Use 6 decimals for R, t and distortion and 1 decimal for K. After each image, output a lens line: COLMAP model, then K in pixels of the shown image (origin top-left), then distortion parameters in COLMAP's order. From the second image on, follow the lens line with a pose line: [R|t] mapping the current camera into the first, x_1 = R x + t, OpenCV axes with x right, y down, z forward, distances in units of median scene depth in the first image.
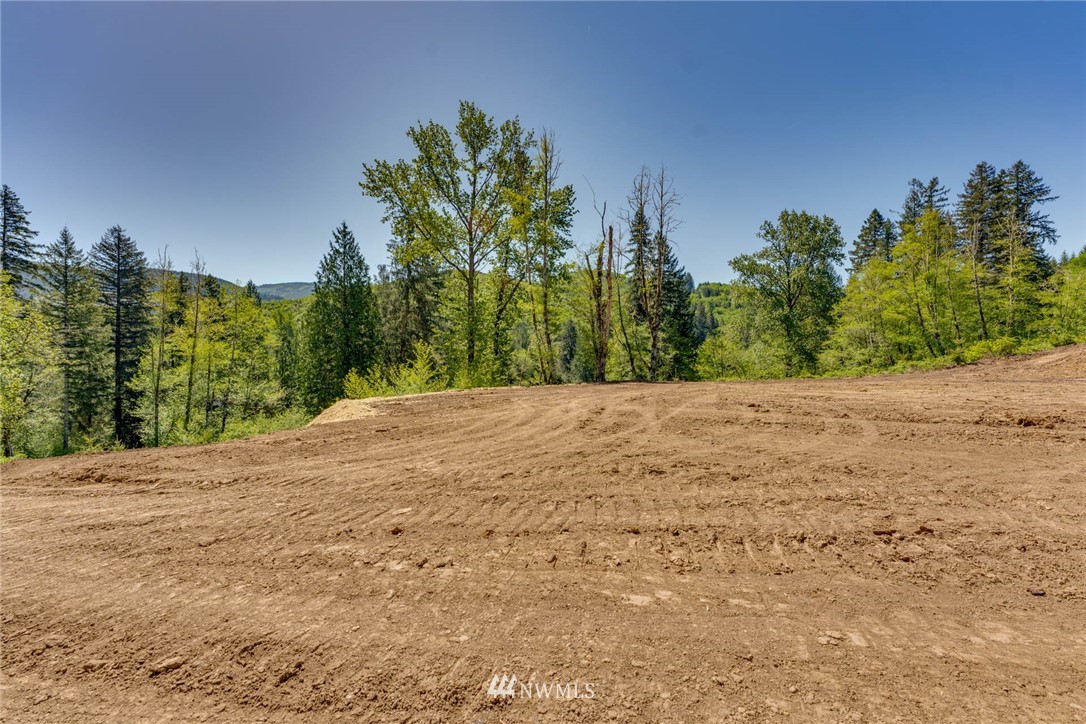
lens RADIAL K [[465.7, 0, 543.0], [0, 465.7, 362.0], [0, 0, 1]] dist [-0.000265, 0.000106]
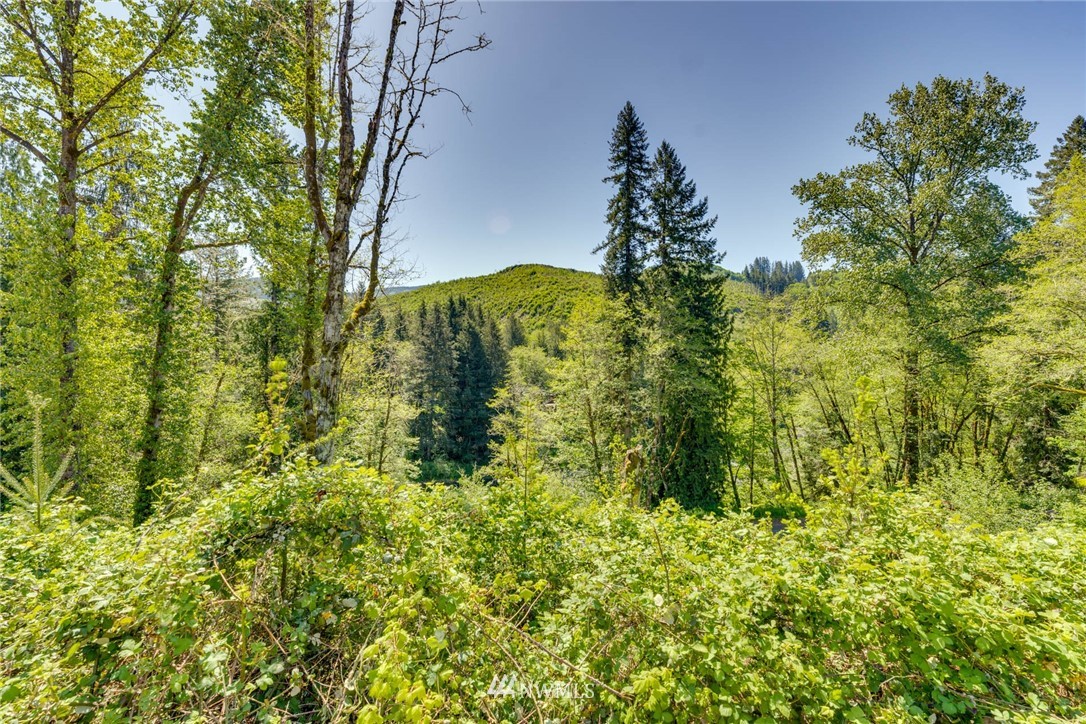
lens RADIAL K [[481.0, 0, 541.0], [0, 481.0, 355.8], [0, 0, 1]] dist [-0.000090, 0.000150]
pose [[0.980893, 0.002907, -0.194527, 0.214734], [-0.005470, 0.999905, -0.012642, -0.000007], [0.194471, 0.013464, 0.980816, 0.368917]]
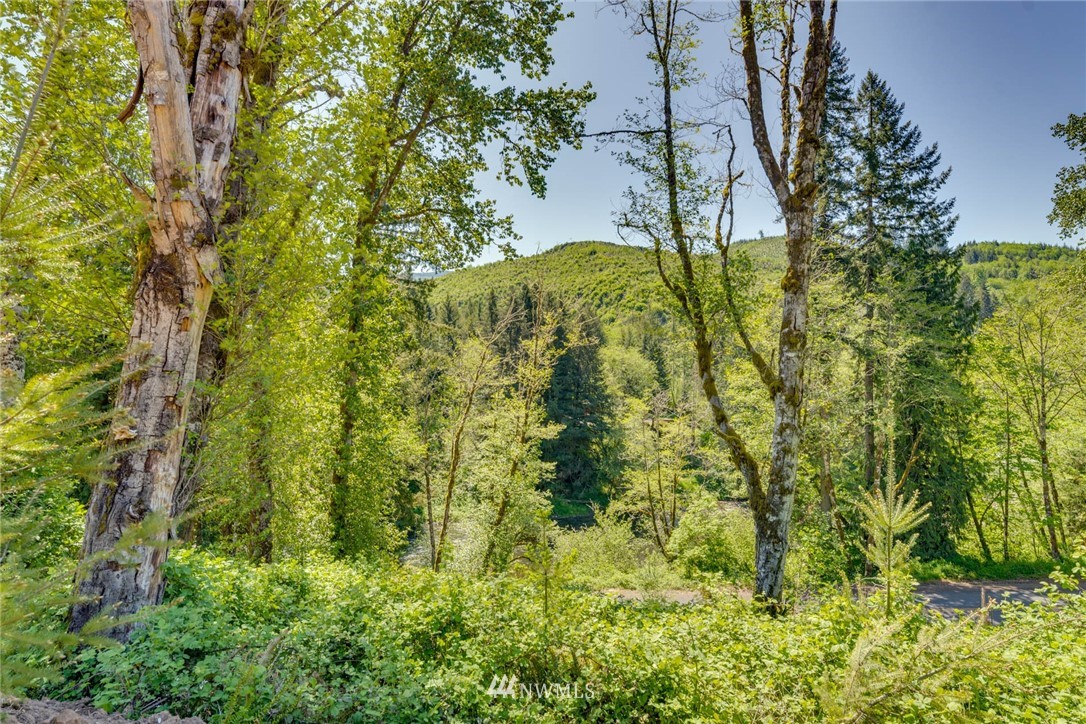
lens RADIAL K [[616.7, 0, 543.2], [0, 616.7, 355.8], [0, 0, 1]] dist [-0.002206, -0.000438]
pose [[0.964271, -0.002892, -0.264903, 0.101421], [-0.001901, 0.999839, -0.017835, 0.002498], [0.264912, 0.017701, 0.964110, 0.347782]]
